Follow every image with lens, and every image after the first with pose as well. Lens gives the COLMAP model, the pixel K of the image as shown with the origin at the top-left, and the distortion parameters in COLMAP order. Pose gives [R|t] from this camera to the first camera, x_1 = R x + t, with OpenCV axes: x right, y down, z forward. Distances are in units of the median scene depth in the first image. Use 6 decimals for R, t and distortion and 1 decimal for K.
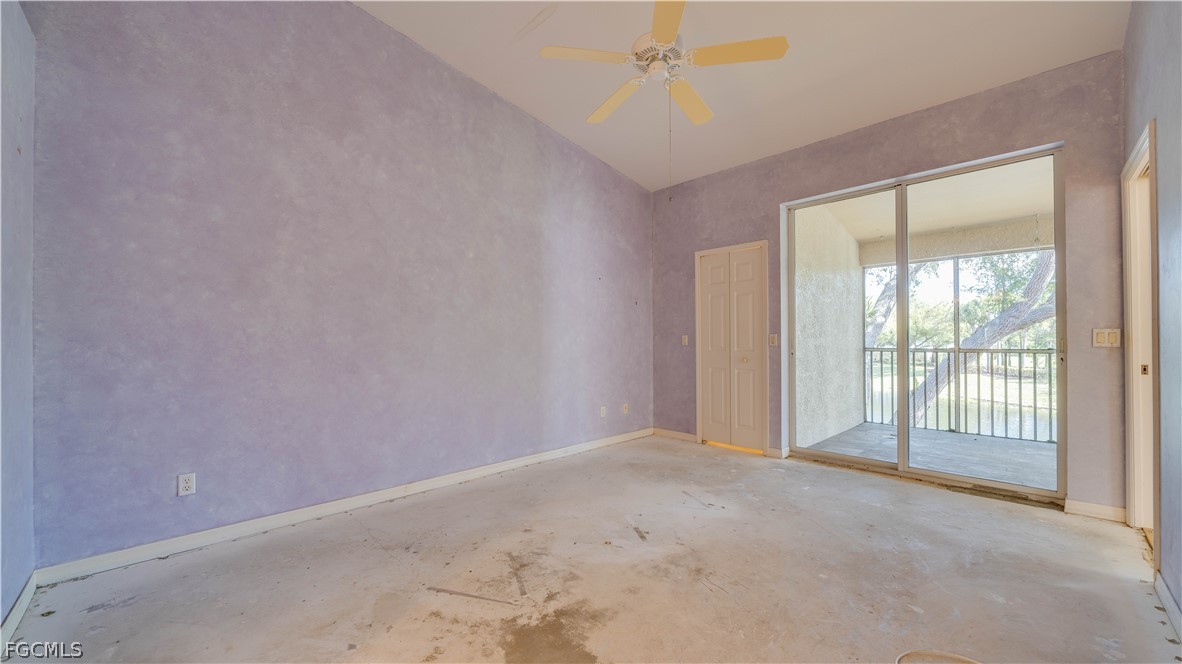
lens RADIAL K [[435.6, 0, 592.0], [0, 435.6, 343.6], [0, 0, 1]] dist [-0.001738, -0.000020]
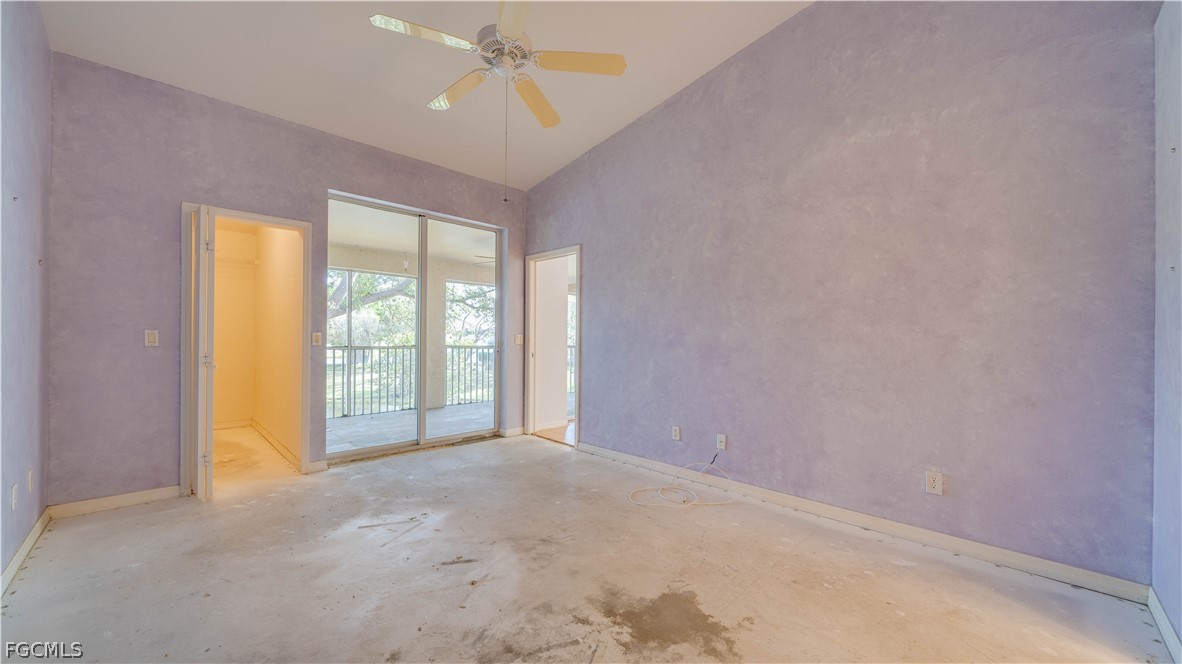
lens RADIAL K [[427.6, 0, 594.2], [0, 427.6, 336.5], [0, 0, 1]] dist [-0.003229, -0.000301]
pose [[-0.007872, 0.011113, 0.999907, -0.644638], [0.000236, 0.999938, -0.011112, -0.004107], [-0.999969, 0.000148, -0.007874, 0.633631]]
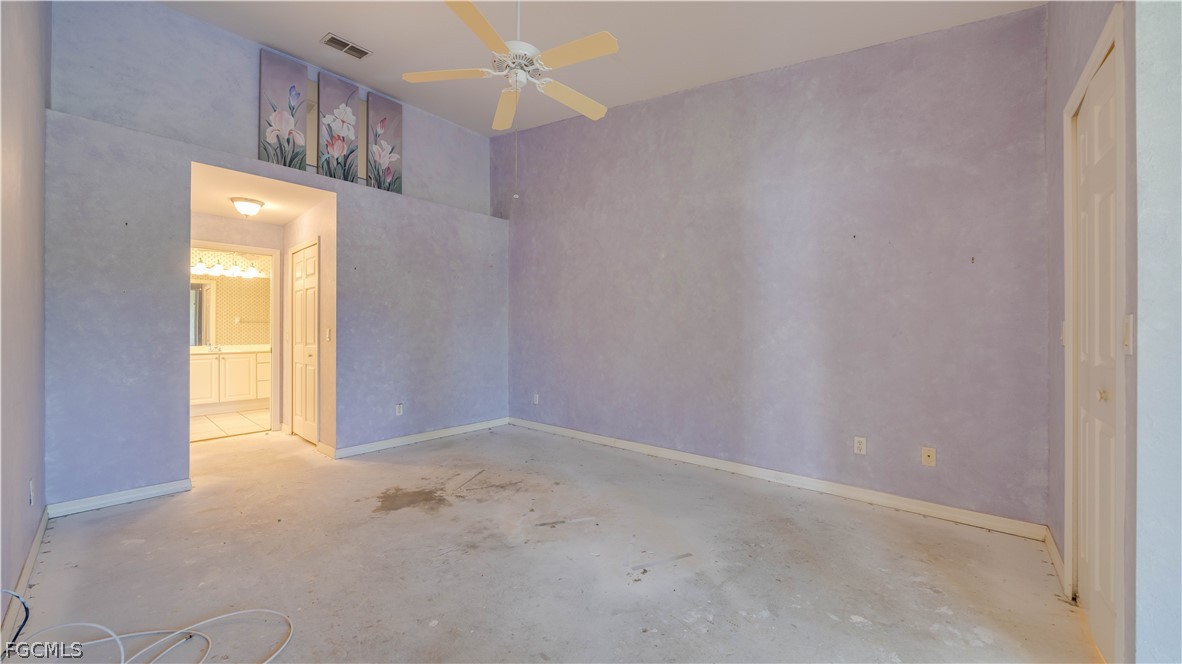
lens RADIAL K [[437.0, 0, 596.6], [0, 437.0, 336.1], [0, 0, 1]] dist [-0.002188, -0.000118]
pose [[0.074971, 0.012873, -0.997103, 0.972655], [-0.005999, 0.999904, 0.012458, -0.012993], [0.997168, 0.005048, 0.075041, 0.883735]]
